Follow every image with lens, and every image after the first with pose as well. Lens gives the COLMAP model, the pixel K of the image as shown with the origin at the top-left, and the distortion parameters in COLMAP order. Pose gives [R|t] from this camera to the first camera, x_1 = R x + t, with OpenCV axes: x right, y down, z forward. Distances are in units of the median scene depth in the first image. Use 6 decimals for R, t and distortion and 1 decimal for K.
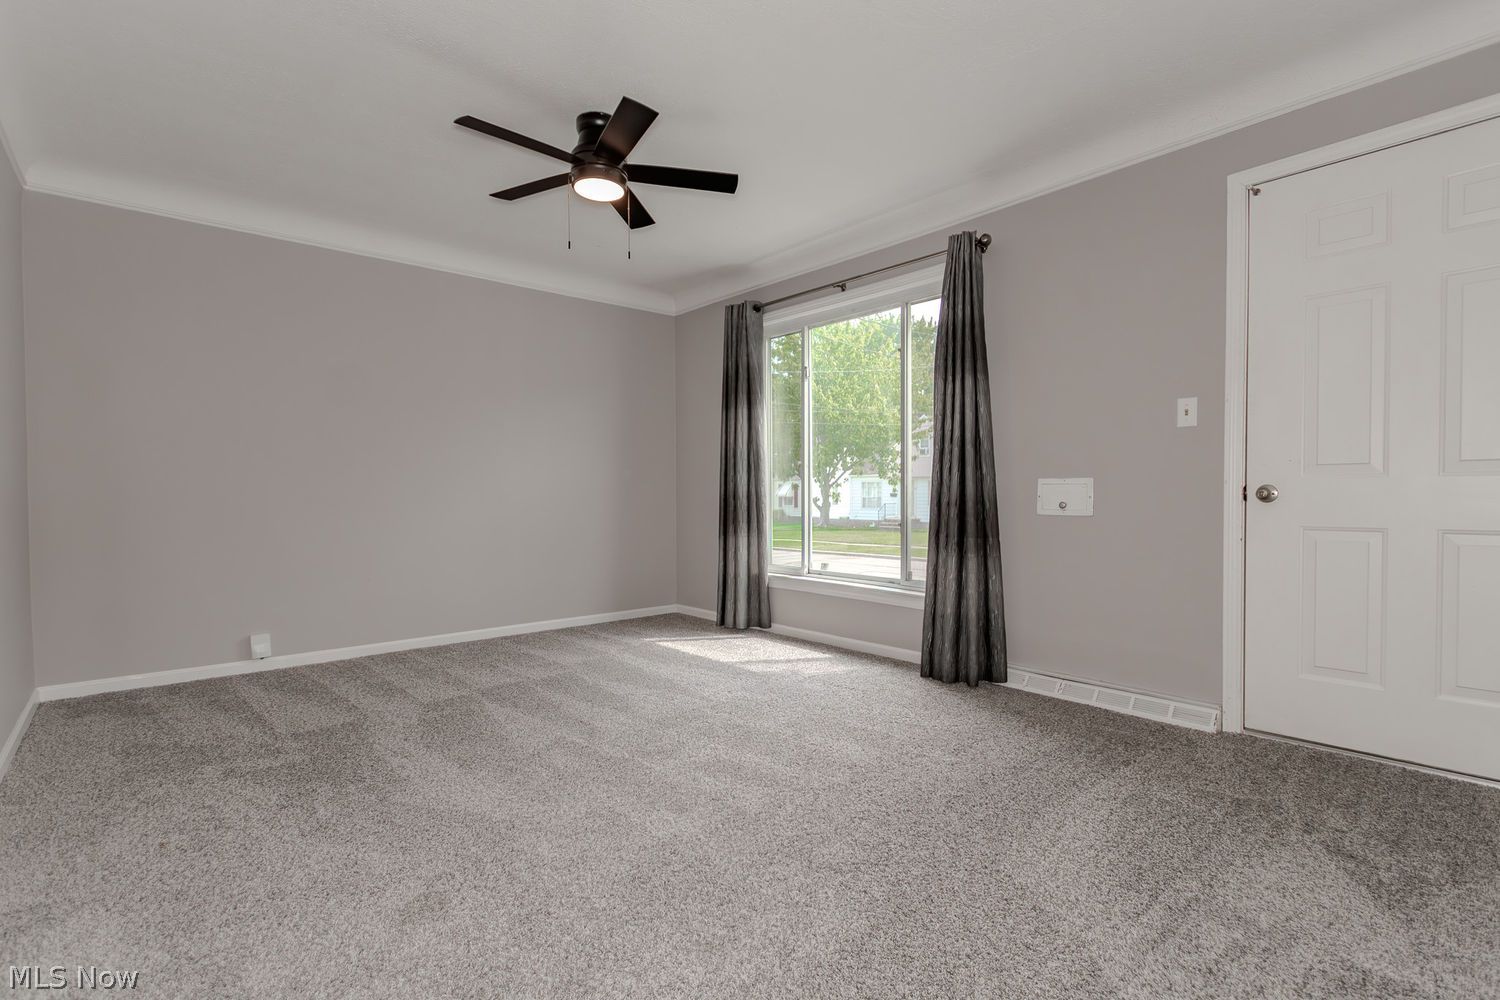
lens RADIAL K [[694.2, 0, 719.1], [0, 694.2, 507.9], [0, 0, 1]] dist [0.008843, -0.005210]
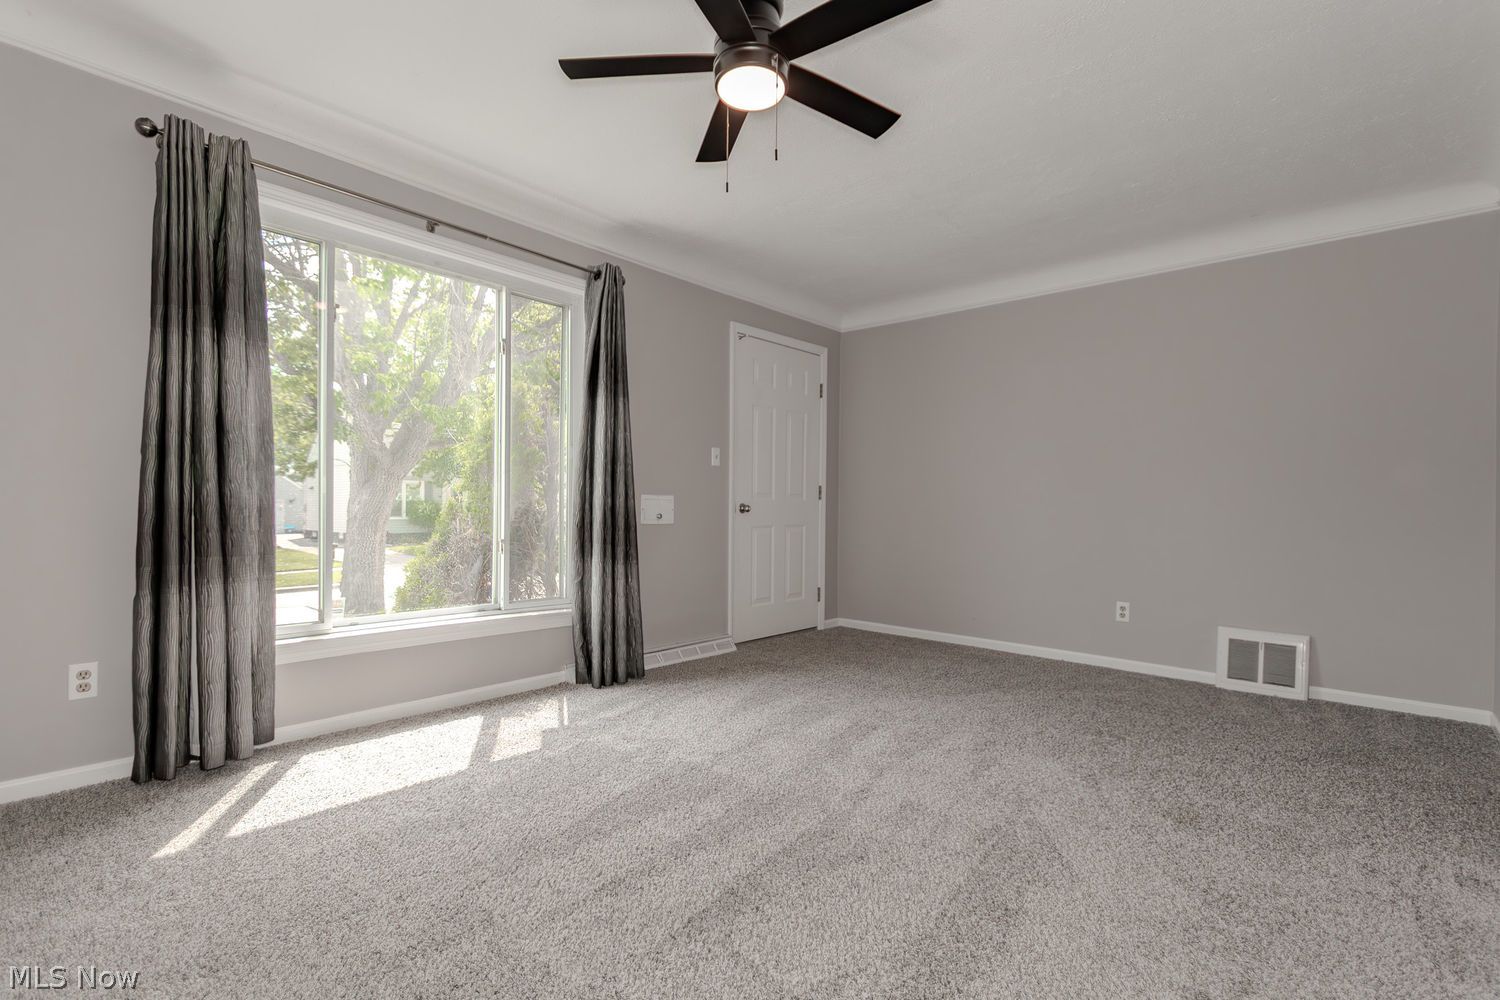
lens RADIAL K [[694.2, 0, 739.4], [0, 694.2, 506.3], [0, 0, 1]] dist [0.008843, -0.005210]
pose [[-0.127072, 0.005409, 0.991879, -0.748805], [0.011879, 0.999922, -0.003931, -0.013949], [-0.991822, 0.011283, -0.127127, 0.943520]]
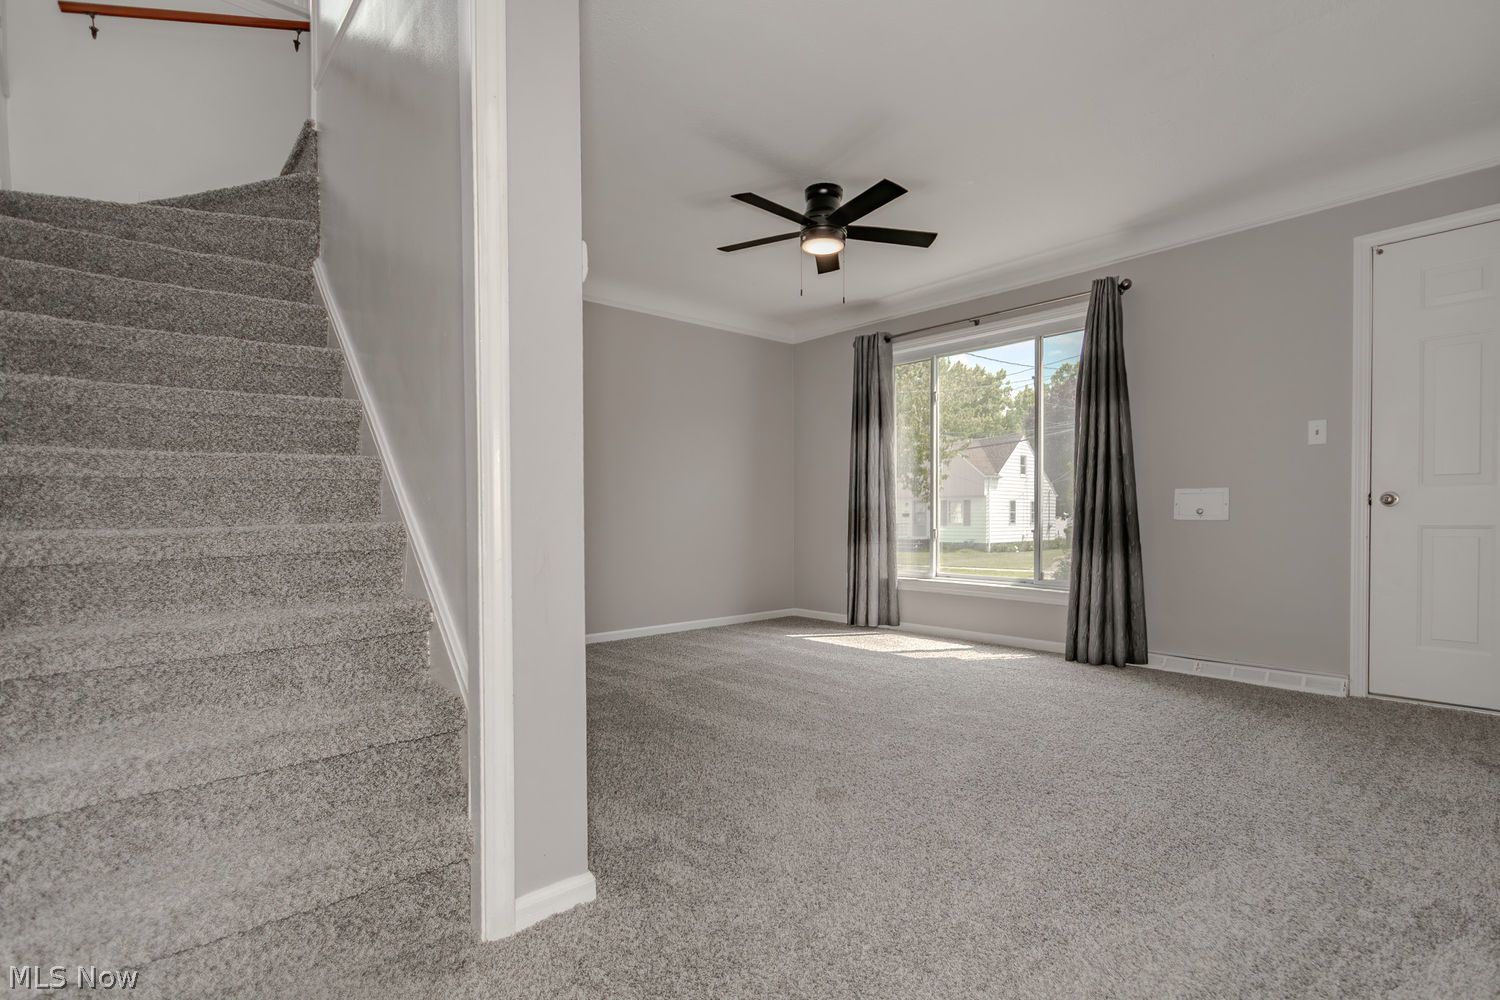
lens RADIAL K [[694.2, 0, 739.4], [0, 694.2, 525.7], [0, 0, 1]] dist [0.008843, -0.005210]
pose [[0.999987, -0.000892, 0.005004, -0.271379], [0.000908, 0.999995, -0.003074, 0.021822], [-0.005001, 0.003079, 0.999983, -0.161579]]
